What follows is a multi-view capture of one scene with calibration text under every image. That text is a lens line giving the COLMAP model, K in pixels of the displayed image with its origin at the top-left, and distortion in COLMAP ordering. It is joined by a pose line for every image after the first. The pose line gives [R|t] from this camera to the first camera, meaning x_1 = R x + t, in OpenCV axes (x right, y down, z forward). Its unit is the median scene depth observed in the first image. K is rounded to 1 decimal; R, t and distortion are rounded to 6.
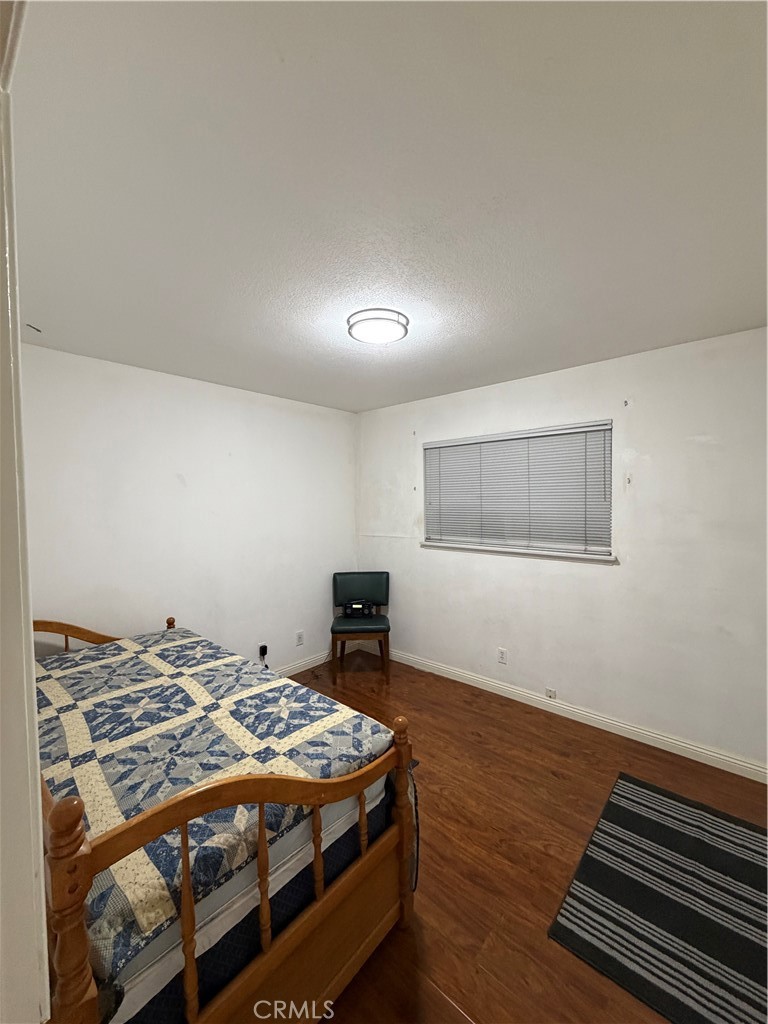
lens RADIAL K [[409.0, 0, 379.6], [0, 409.0, 504.4], [0, 0, 1]] dist [0.000268, 0.000140]
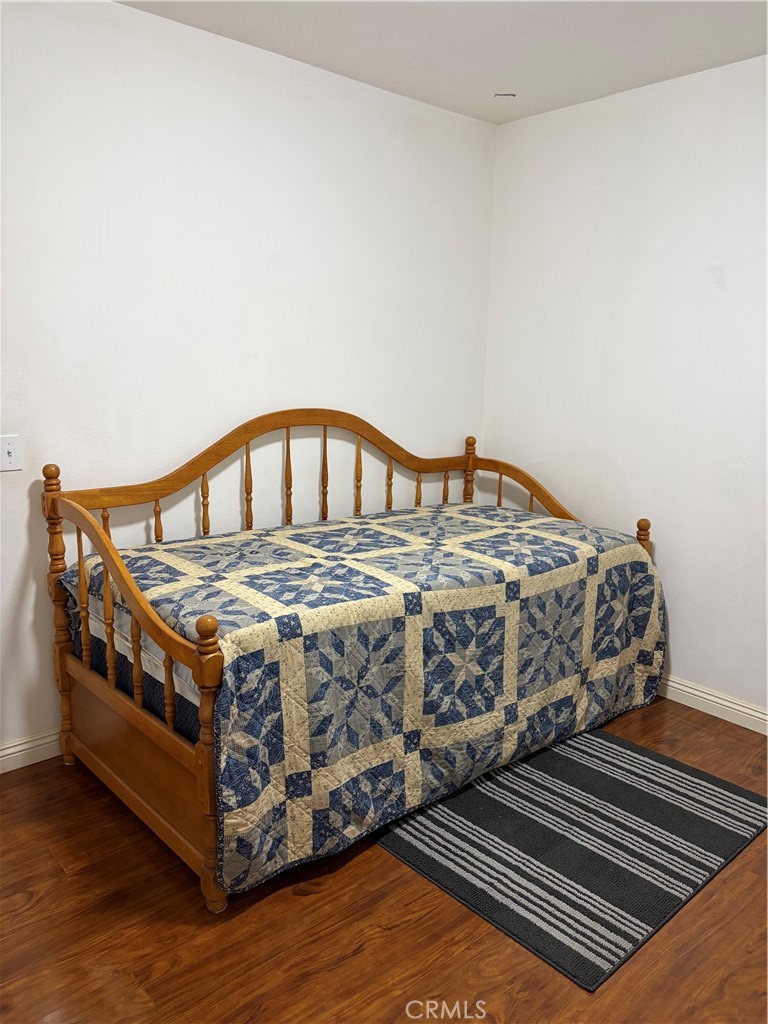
lens RADIAL K [[771.8, 0, 381.9], [0, 771.8, 513.8], [0, 0, 1]] dist [0.025457, -0.045674]
pose [[-0.109357, 0.199958, -0.973683, 1.040609], [-0.043971, 0.977625, 0.205706, 0.089831], [0.993030, 0.065309, -0.098118, 1.223704]]
